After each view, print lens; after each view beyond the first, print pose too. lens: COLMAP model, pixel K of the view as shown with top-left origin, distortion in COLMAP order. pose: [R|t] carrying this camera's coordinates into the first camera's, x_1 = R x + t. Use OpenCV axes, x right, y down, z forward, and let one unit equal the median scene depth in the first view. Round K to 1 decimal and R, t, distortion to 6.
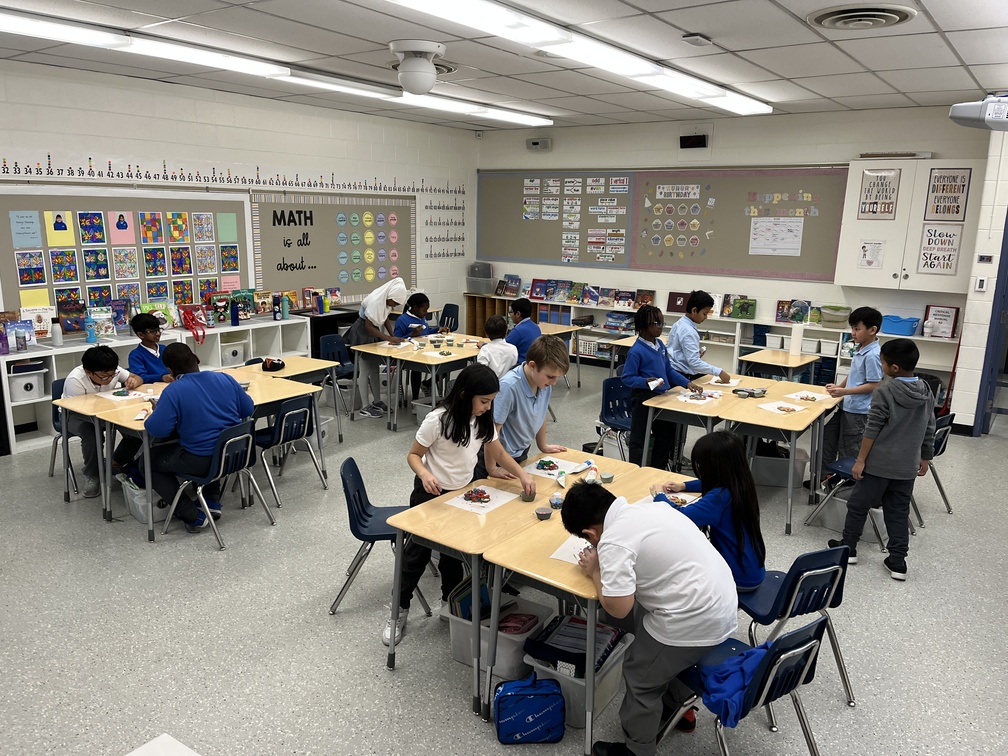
lens RADIAL K [[760.9, 0, 504.8], [0, 760.9, 381.2], [0, 0, 1]] dist [-0.001344, -0.012024]
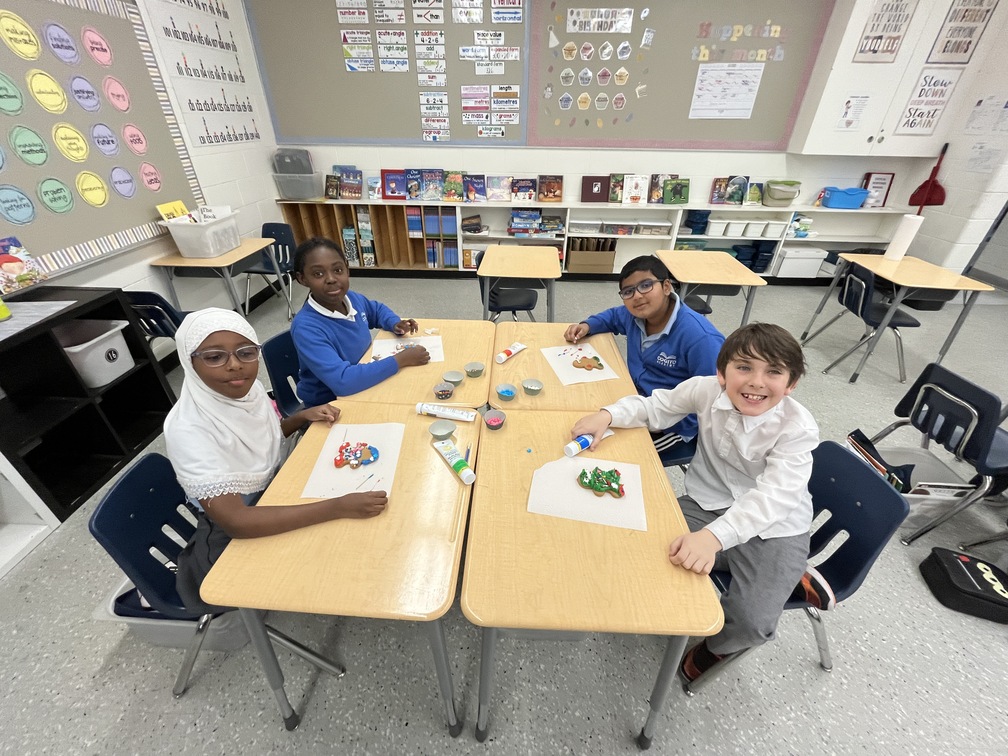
lens RADIAL K [[409.3, 0, 501.6], [0, 409.3, 371.1], [0, 0, 1]] dist [-0.004885, 0.000206]
pose [[0.829151, -0.306005, 0.467835, -0.119712], [0.125617, 0.917463, 0.377467, -0.099930], [-0.544728, -0.254209, 0.799155, 0.633773]]
